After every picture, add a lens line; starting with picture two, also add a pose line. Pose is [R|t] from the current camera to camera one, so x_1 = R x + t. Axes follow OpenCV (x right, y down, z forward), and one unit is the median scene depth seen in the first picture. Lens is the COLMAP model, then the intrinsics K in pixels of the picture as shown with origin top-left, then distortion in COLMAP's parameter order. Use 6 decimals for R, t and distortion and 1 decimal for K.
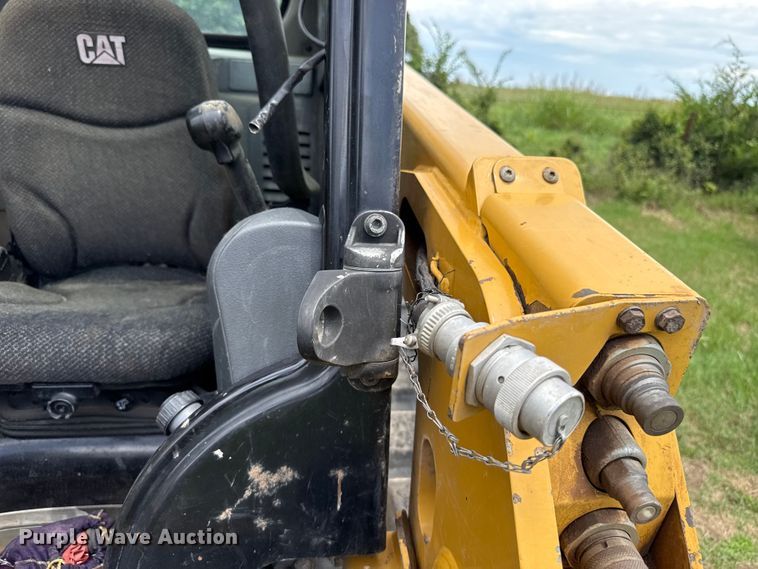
lens RADIAL K [[532.3, 0, 379.0], [0, 532.3, 284.5], [0, 0, 1]] dist [0.073477, -0.101054]
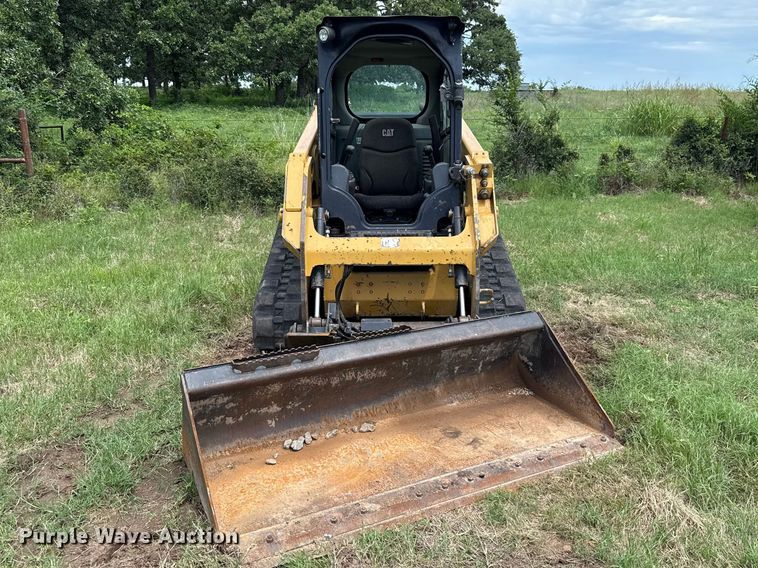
lens RADIAL K [[532.3, 0, 379.0], [0, 532.3, 284.0], [0, 0, 1]] dist [0.073477, -0.101054]
pose [[0.984855, -0.021974, -0.171979, 0.008043], [0.015878, 0.999199, -0.036743, 0.093490], [0.172649, 0.033456, 0.984415, -0.325963]]
